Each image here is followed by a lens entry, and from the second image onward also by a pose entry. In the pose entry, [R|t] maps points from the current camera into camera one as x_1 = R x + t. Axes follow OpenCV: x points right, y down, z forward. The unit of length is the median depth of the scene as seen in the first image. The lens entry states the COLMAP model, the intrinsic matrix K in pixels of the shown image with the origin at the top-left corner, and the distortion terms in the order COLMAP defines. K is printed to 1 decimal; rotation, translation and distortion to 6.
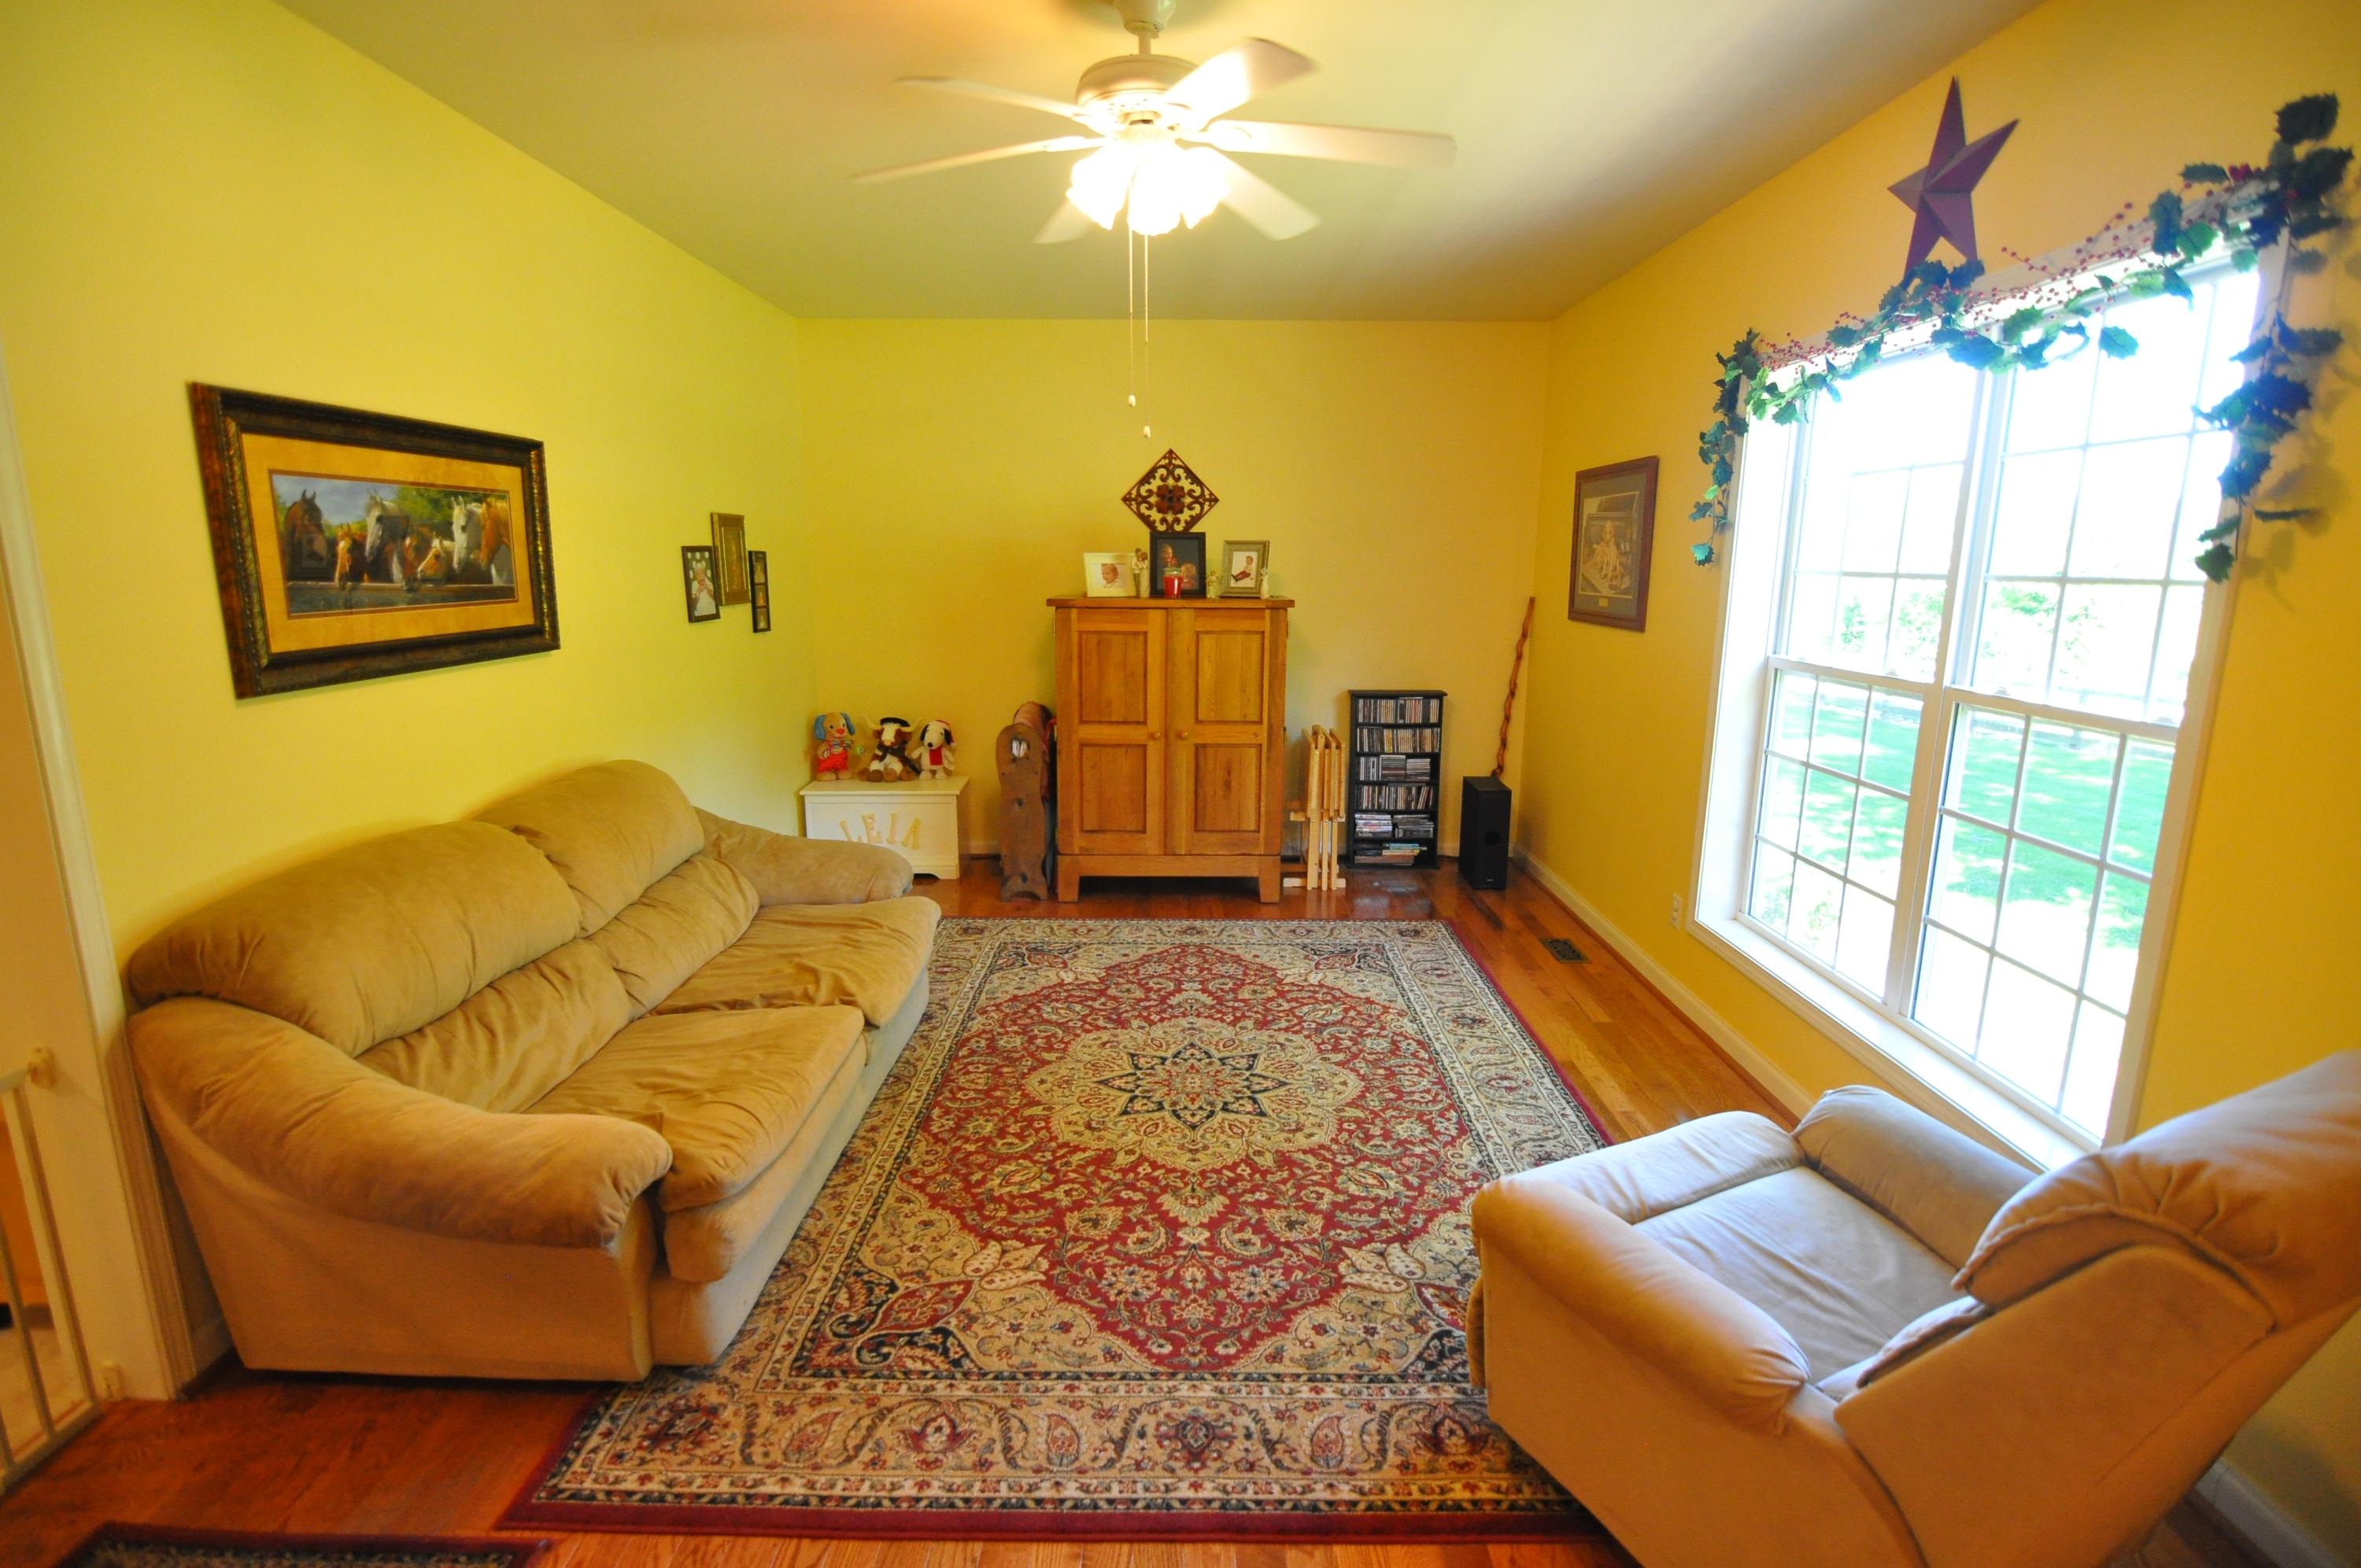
lens RADIAL K [[1122.4, 0, 1176.2], [0, 1122.4, 788.2], [0, 0, 1]] dist [-0.010432, -0.008453]
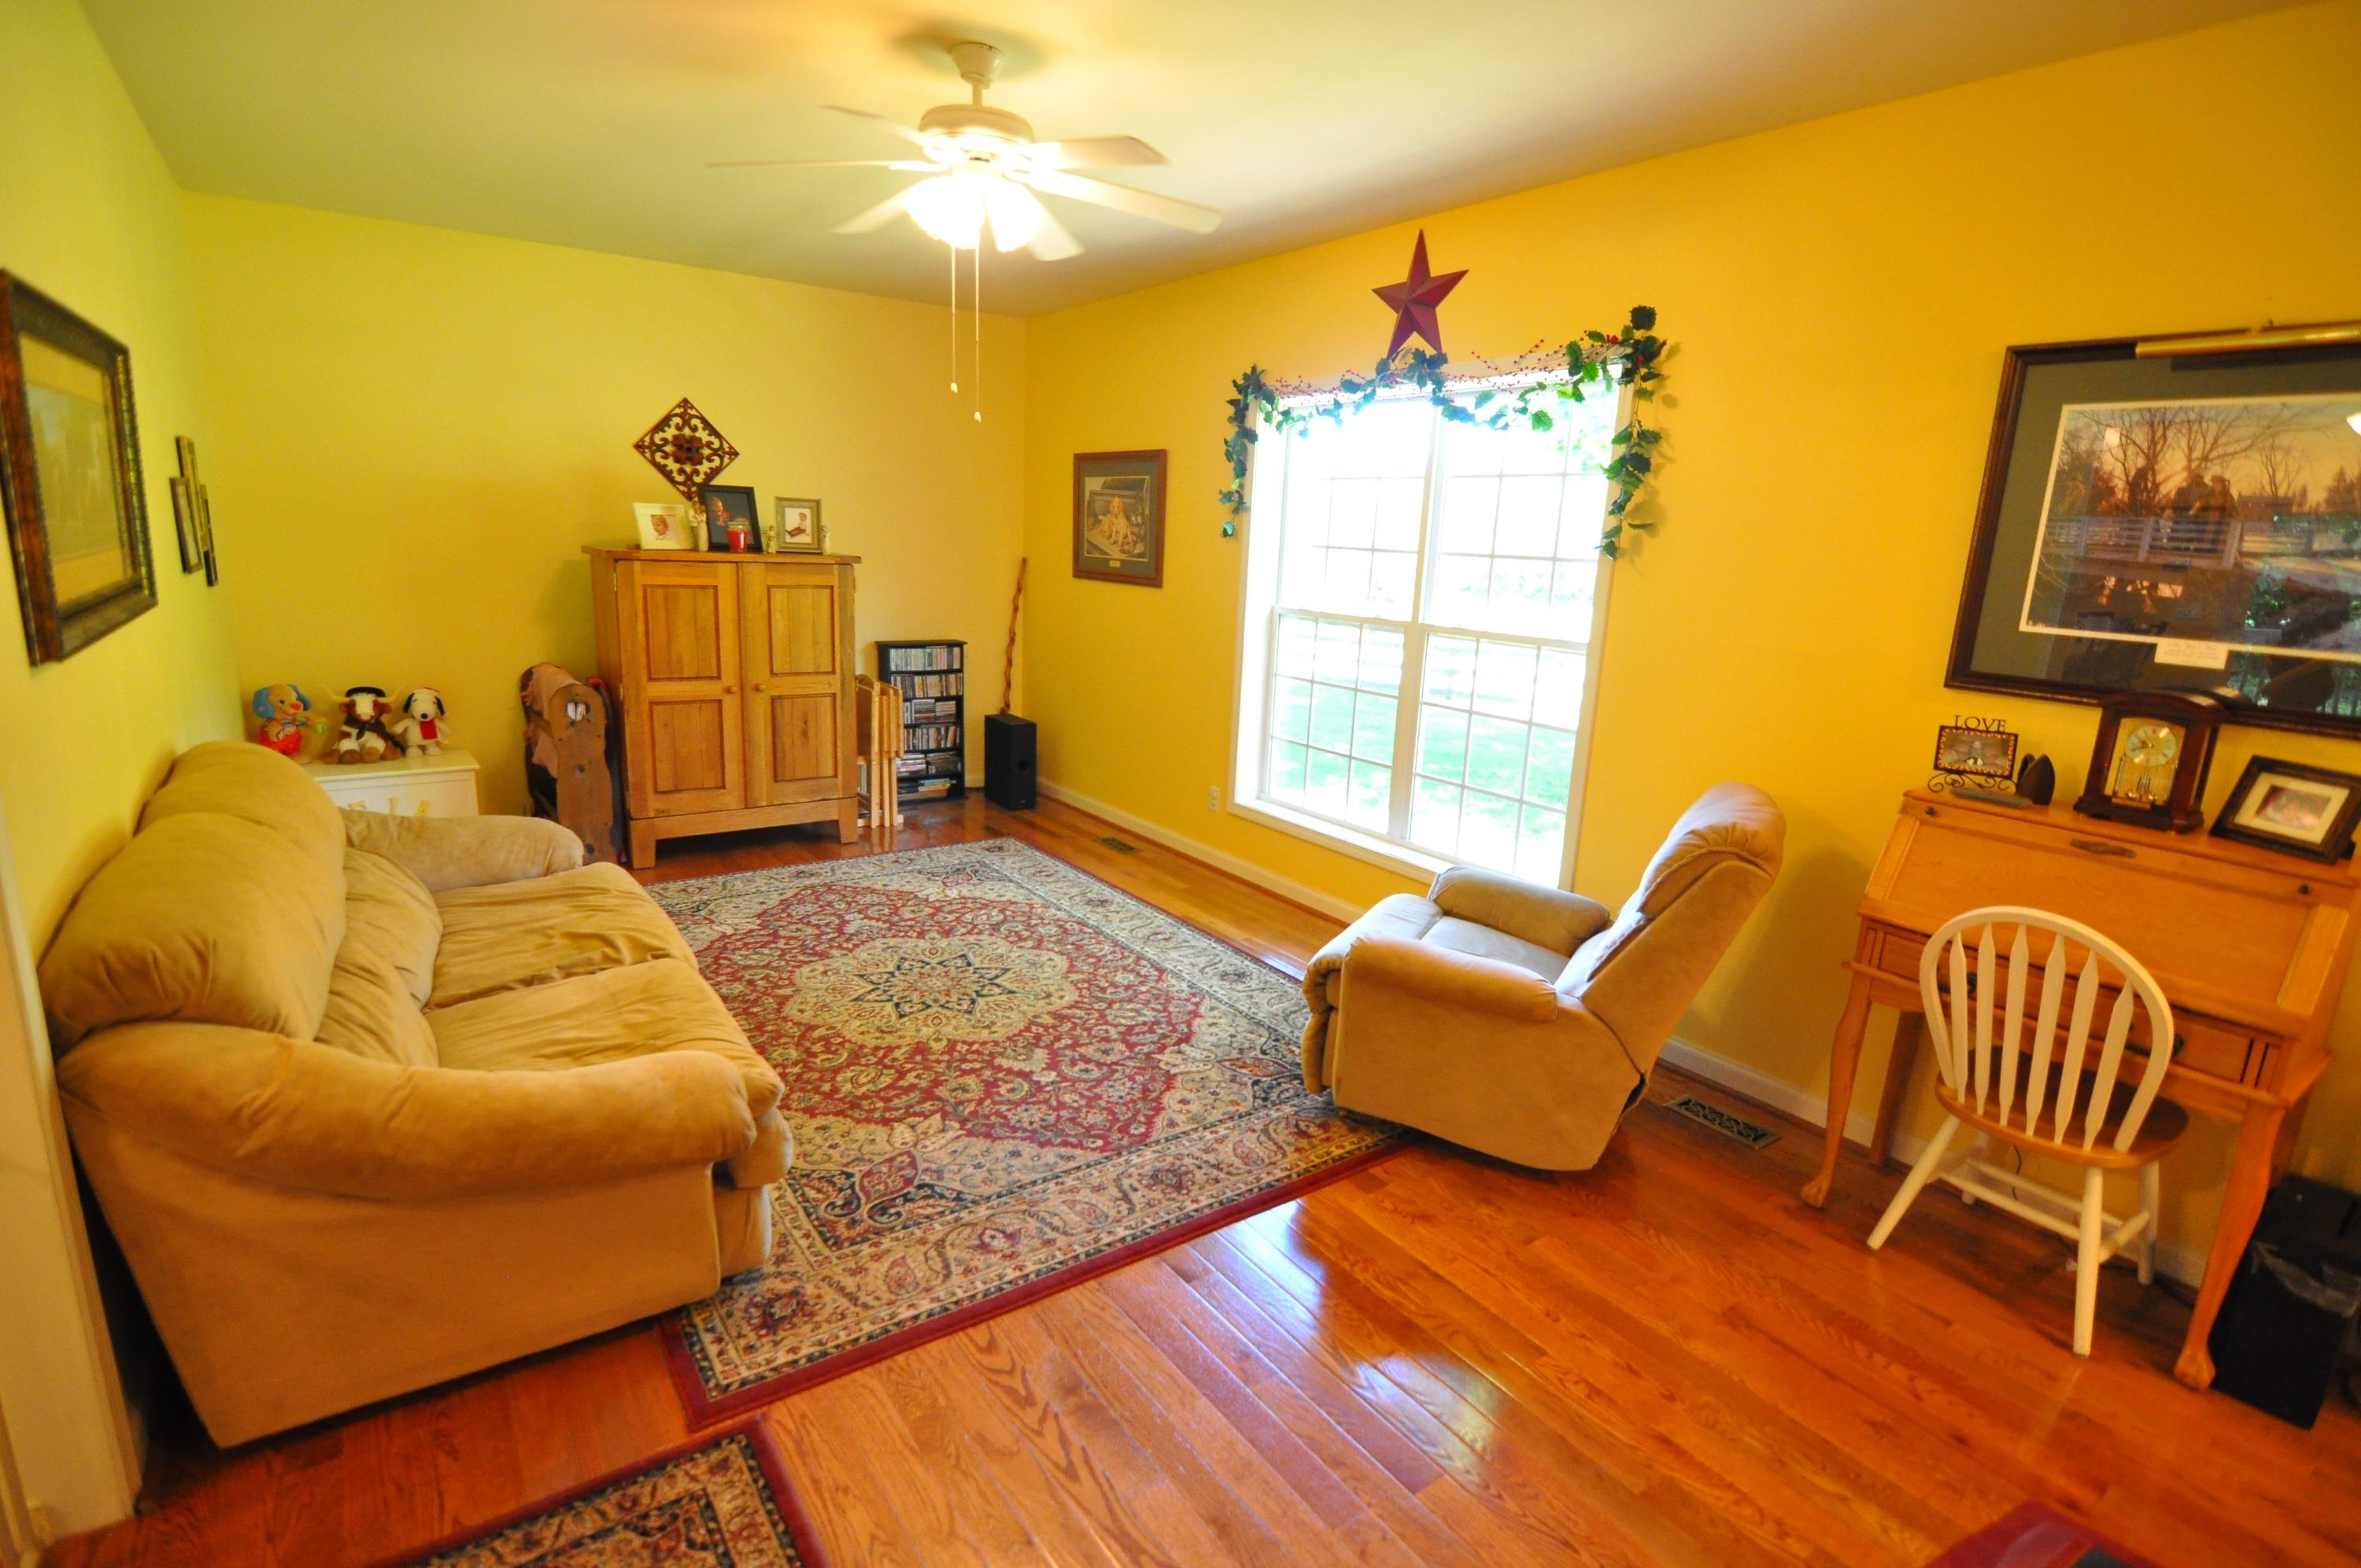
lens RADIAL K [[1122.4, 0, 1174.1], [0, 1122.4, 783.0], [0, 0, 1]] dist [-0.010432, -0.008453]
pose [[0.814854, -0.095309, 0.571777, -0.438520], [0.075999, 0.995442, 0.057621, 0.013117], [-0.574663, -0.003498, 0.818383, -0.074895]]
